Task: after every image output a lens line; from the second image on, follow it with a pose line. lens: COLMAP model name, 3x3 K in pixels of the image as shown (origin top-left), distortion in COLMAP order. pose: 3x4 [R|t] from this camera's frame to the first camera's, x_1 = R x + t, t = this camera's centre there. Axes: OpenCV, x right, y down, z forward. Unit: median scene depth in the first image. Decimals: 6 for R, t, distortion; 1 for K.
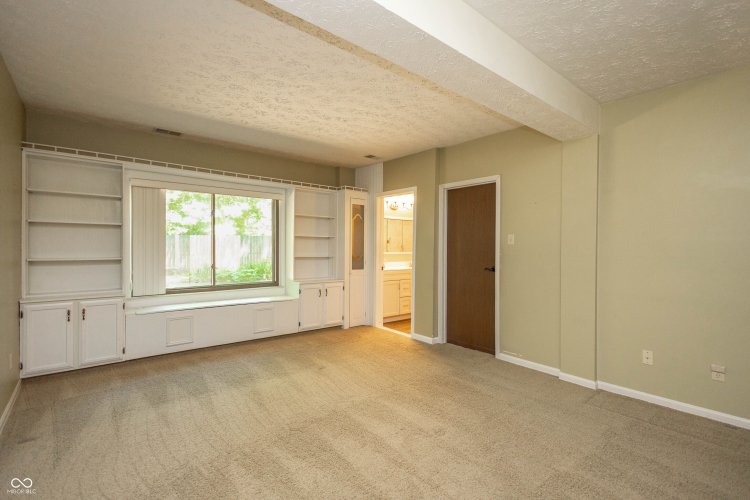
lens RADIAL K [[343.4, 0, 373.8], [0, 343.4, 249.5], [0, 0, 1]] dist [0.013276, -0.003219]
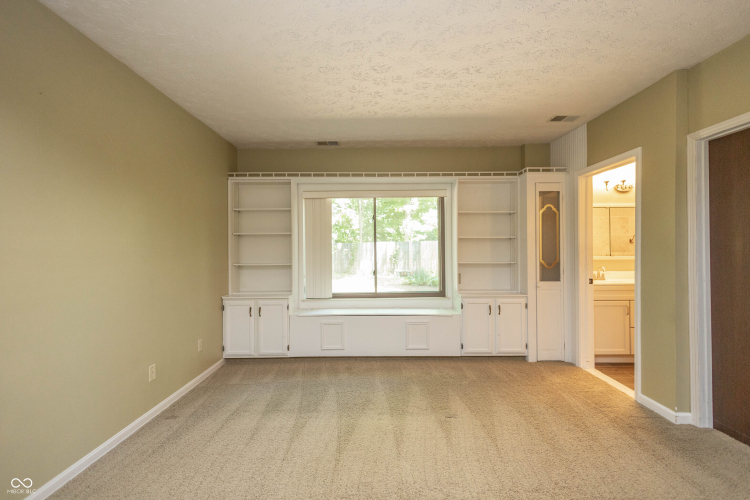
lens RADIAL K [[343.4, 0, 374.9], [0, 343.4, 249.9], [0, 0, 1]] dist [0.013276, -0.003219]
pose [[0.775894, -0.016754, -0.630641, 0.153800], [0.010292, 0.999850, -0.013901, -0.001515], [0.630780, 0.004295, 0.775950, 0.262997]]
